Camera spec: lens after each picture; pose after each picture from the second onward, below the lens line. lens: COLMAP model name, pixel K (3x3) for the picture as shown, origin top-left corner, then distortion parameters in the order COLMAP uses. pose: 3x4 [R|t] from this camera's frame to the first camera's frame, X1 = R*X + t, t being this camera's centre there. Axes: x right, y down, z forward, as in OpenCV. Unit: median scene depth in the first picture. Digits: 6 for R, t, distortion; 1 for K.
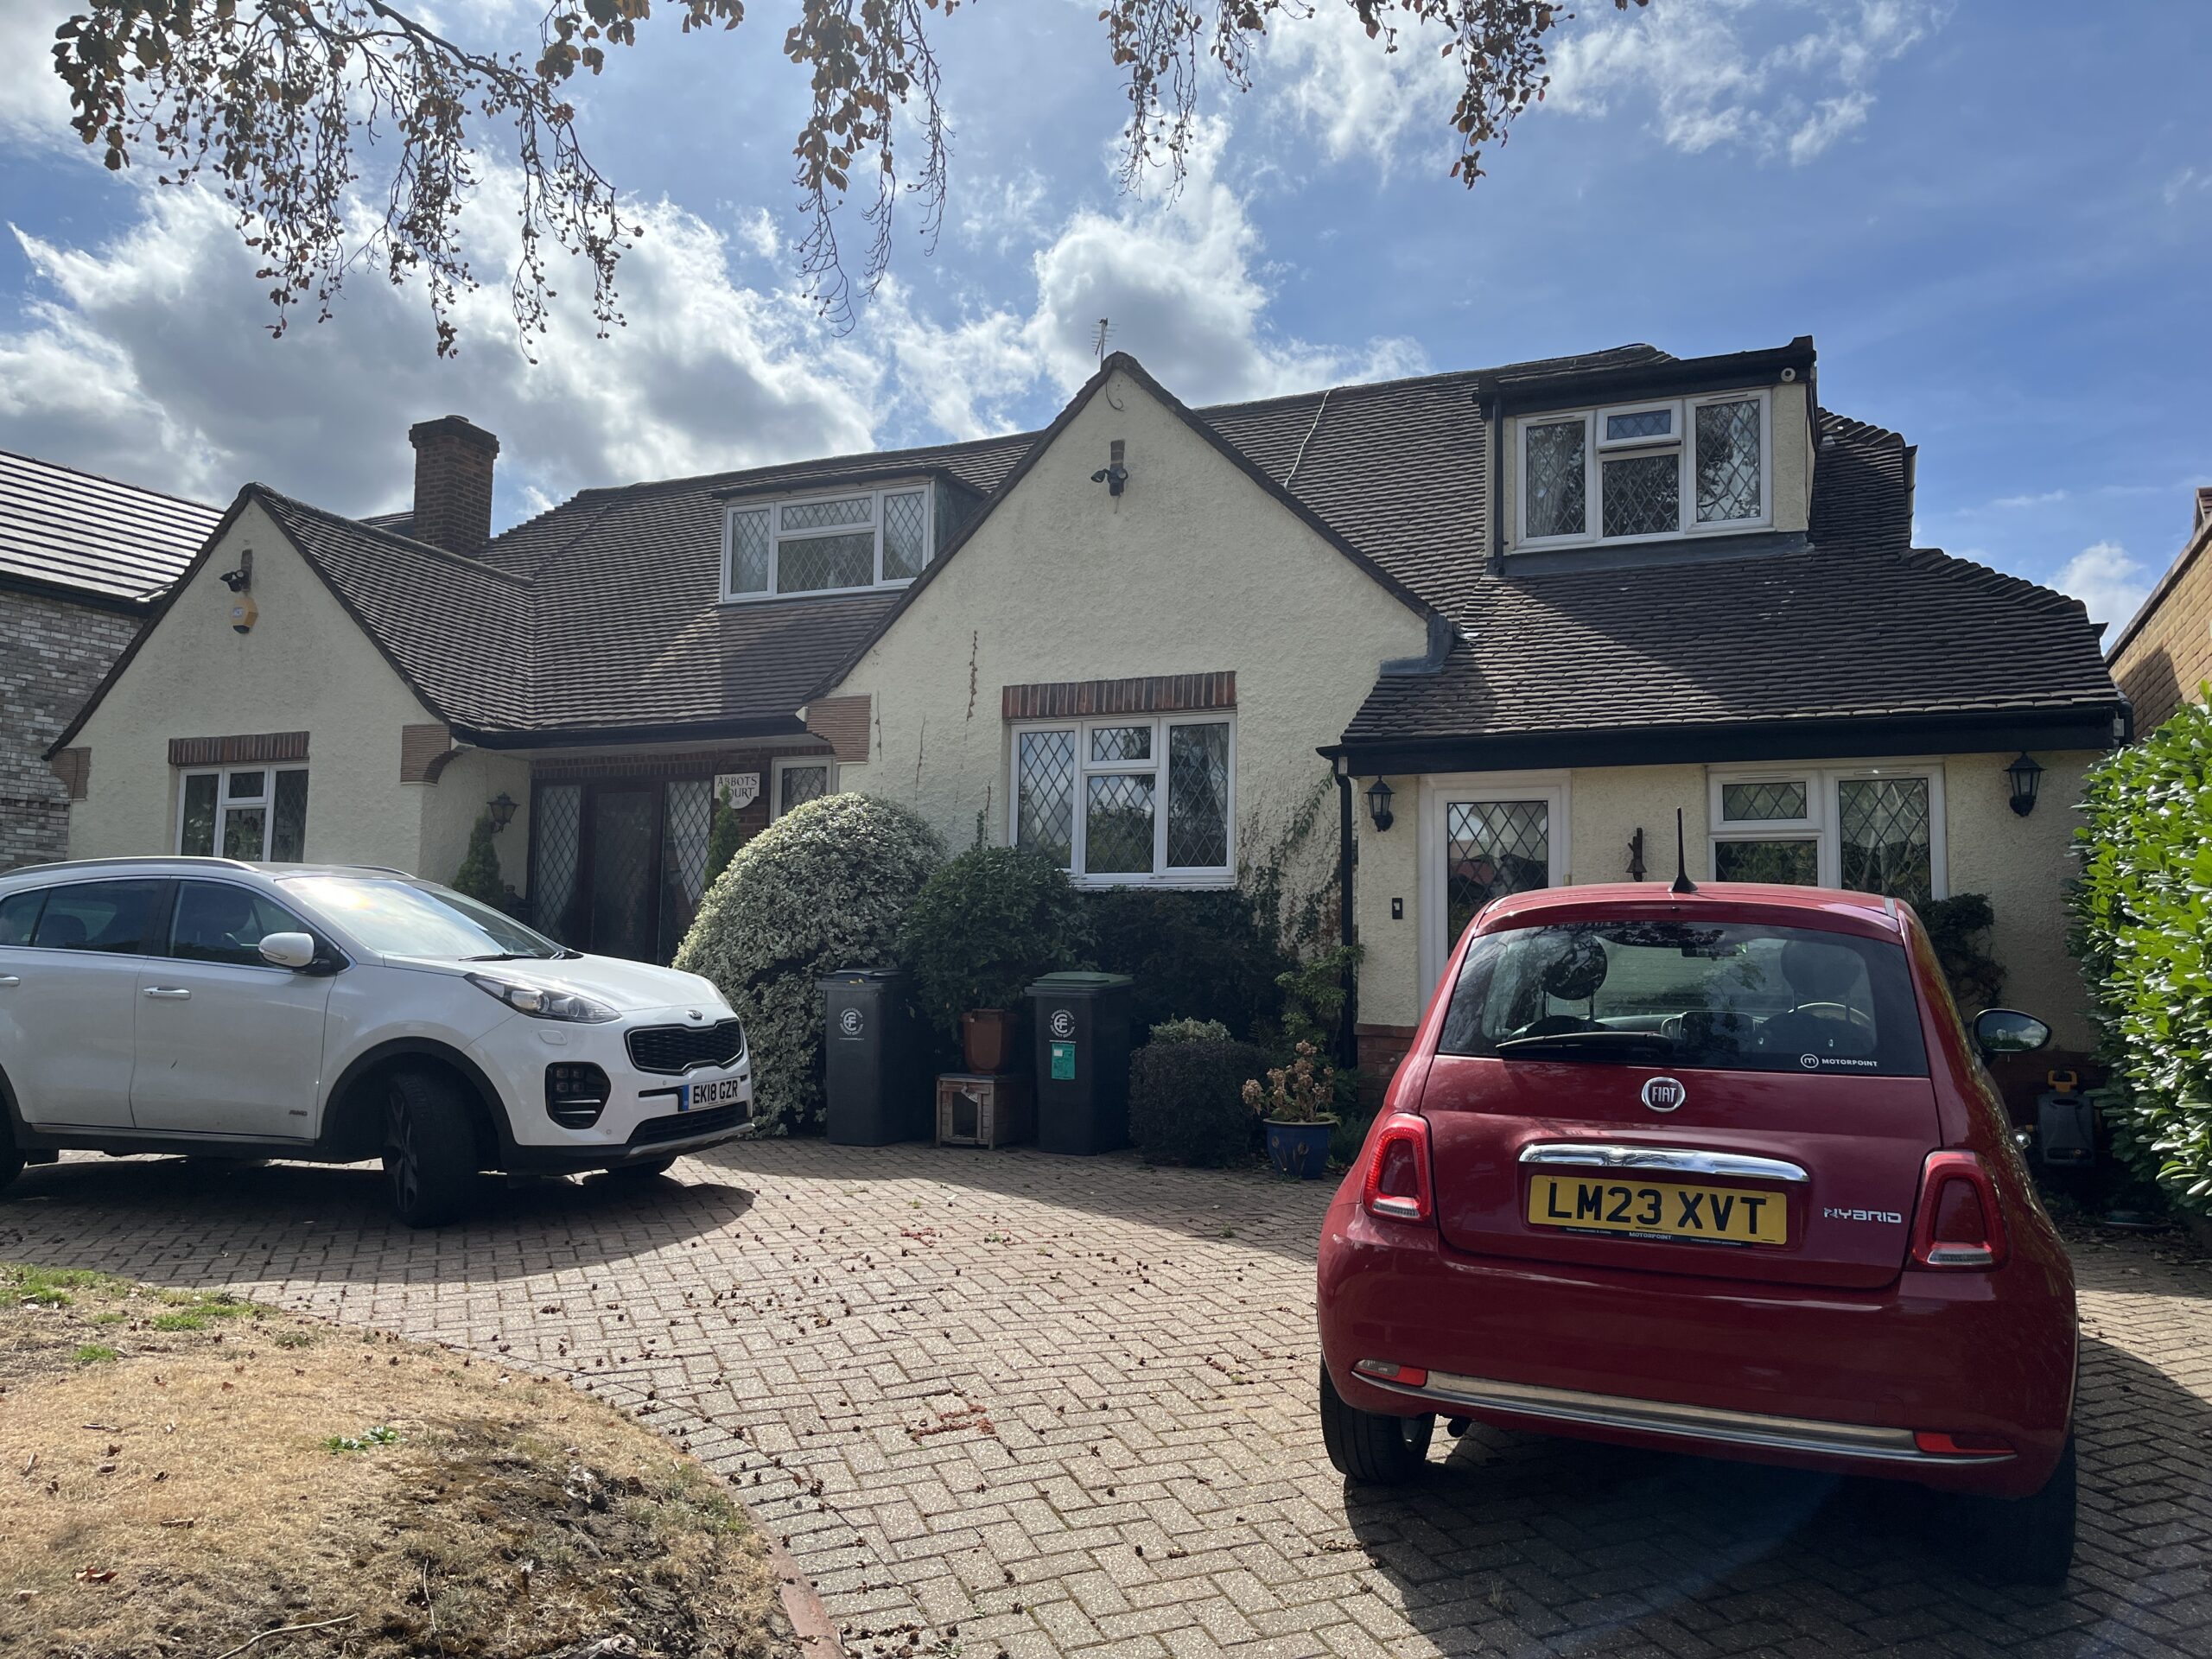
lens RADIAL K [[1686.4, 0, 1100.9], [0, 1686.4, 833.4], [0, 0, 1]] dist [0.054441, -0.070569]
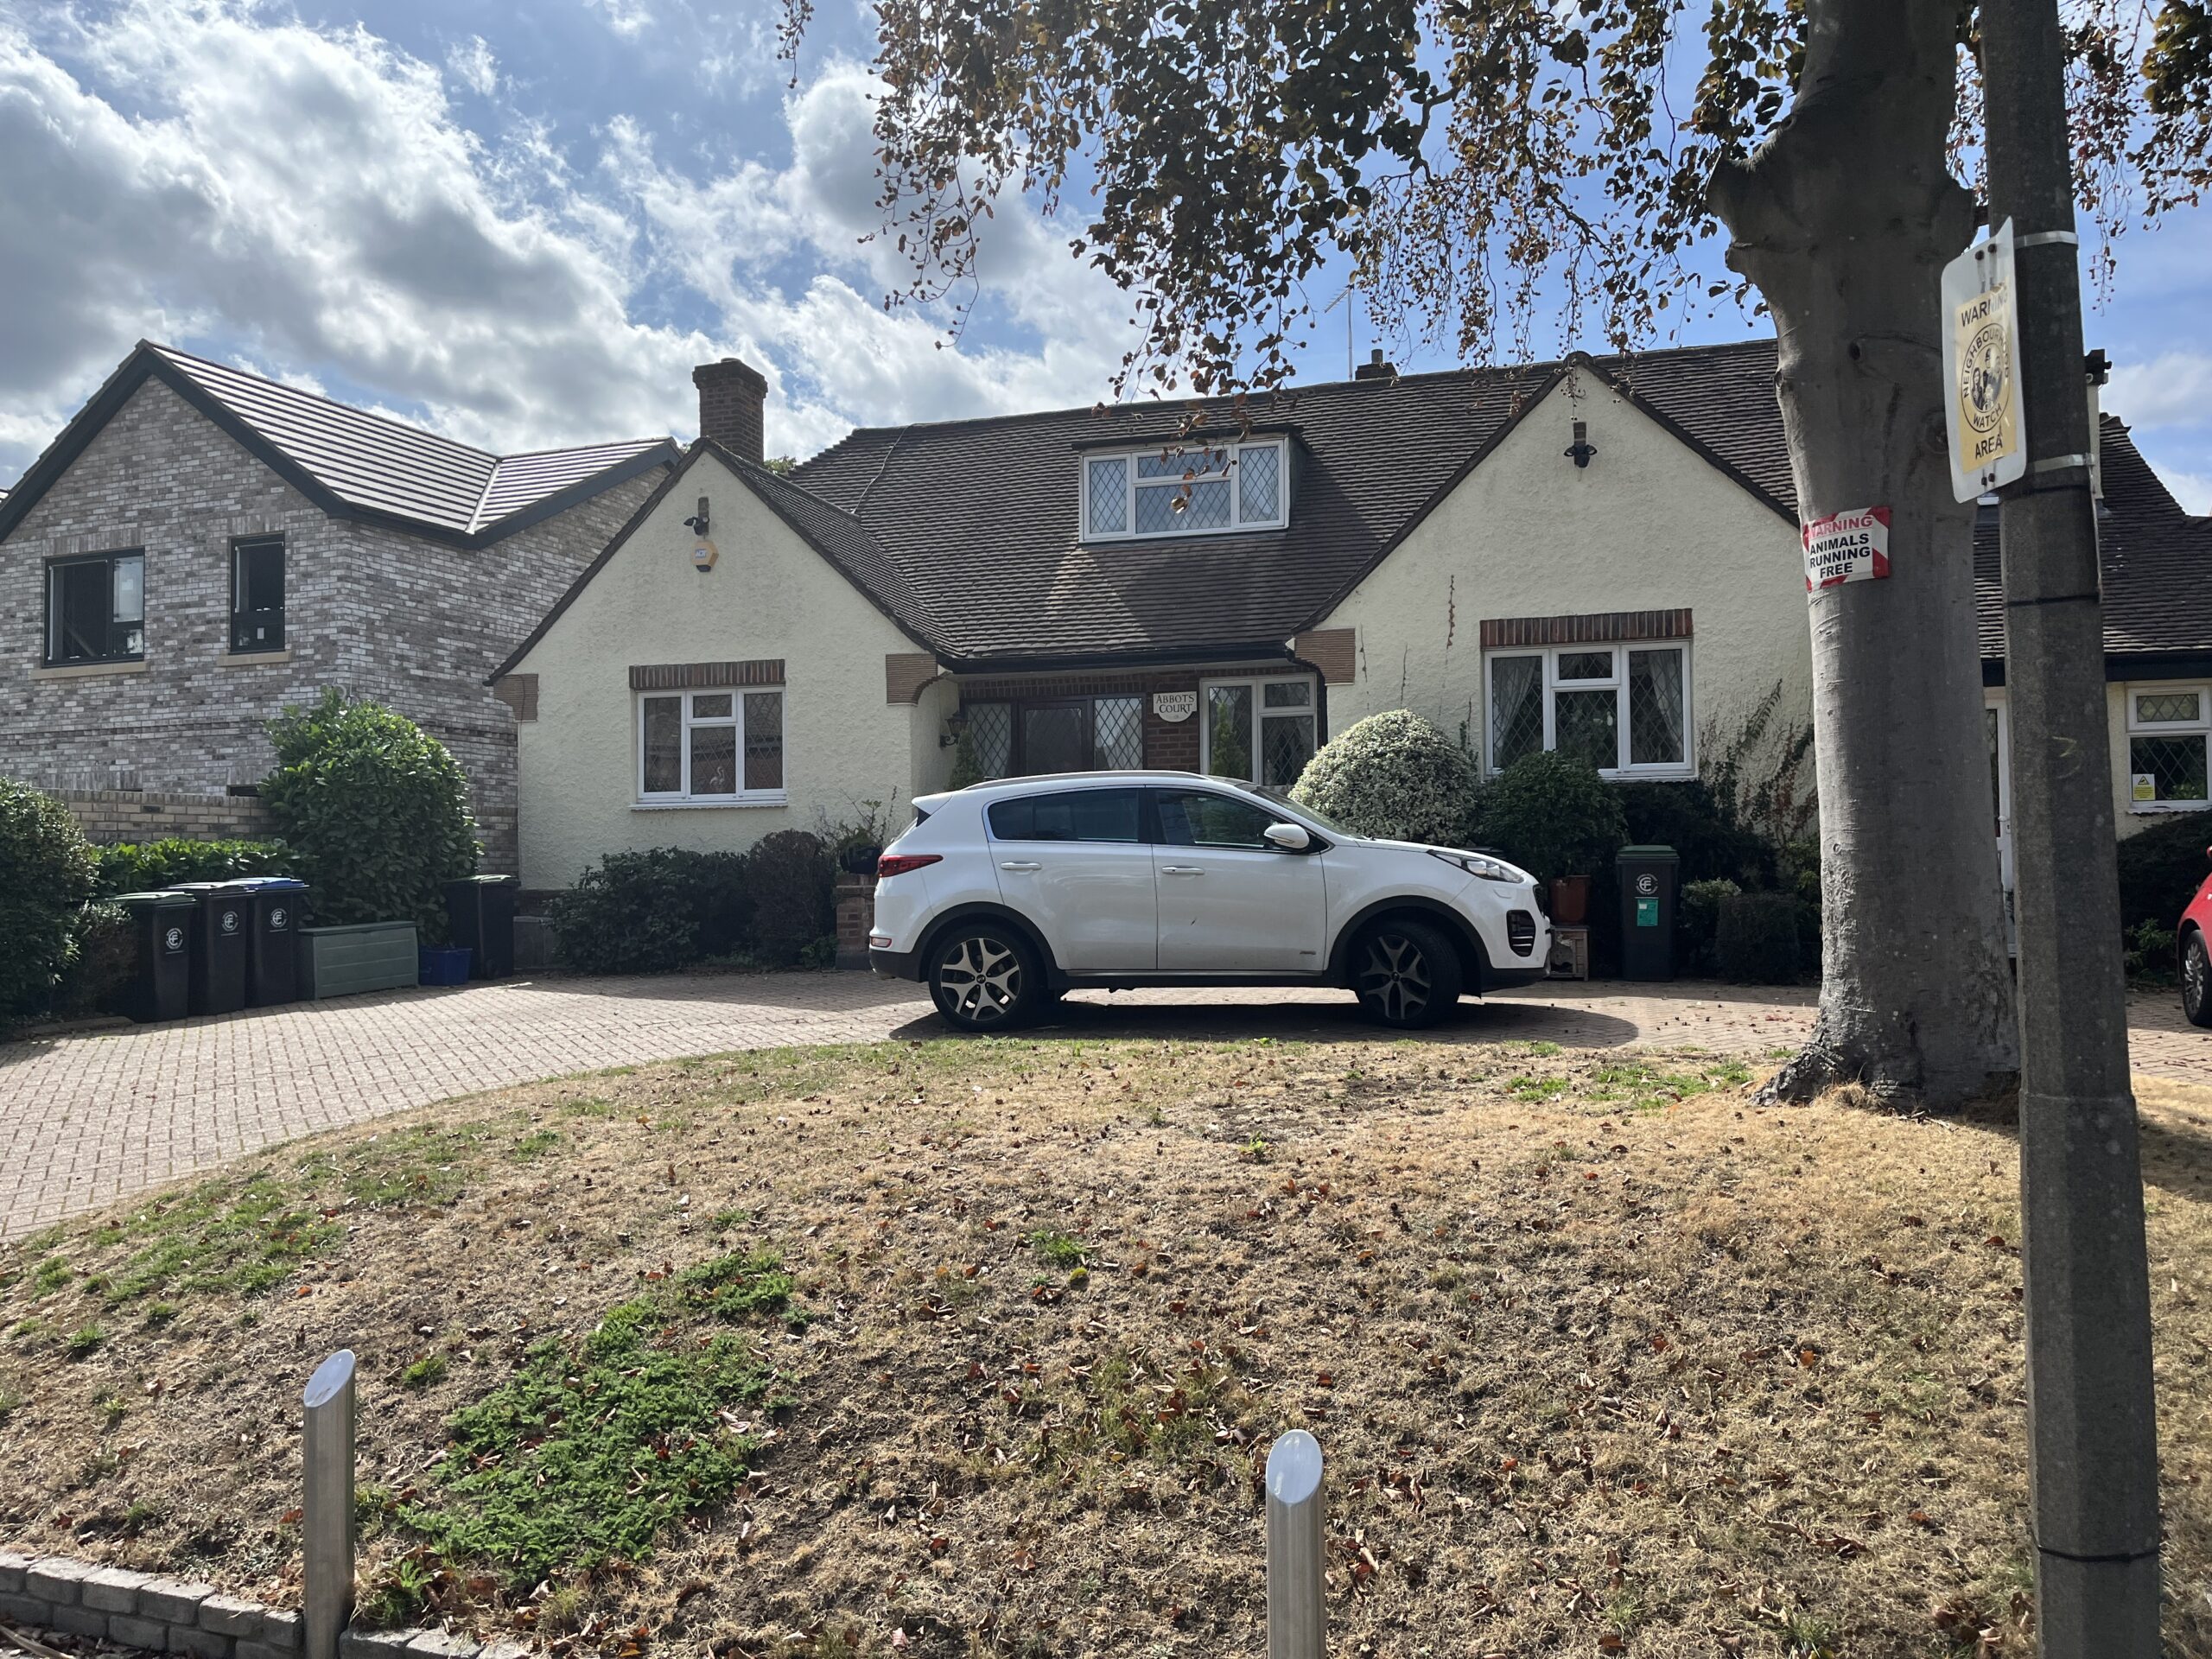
lens RADIAL K [[1686.4, 0, 1113.1], [0, 1686.4, 828.7], [0, 0, 1]] dist [0.054441, -0.070569]
pose [[0.991016, -0.023477, 0.131666, -0.471728], [0.015668, 0.998073, 0.060038, -0.012718], [-0.132822, -0.057436, 0.989474, -0.194957]]
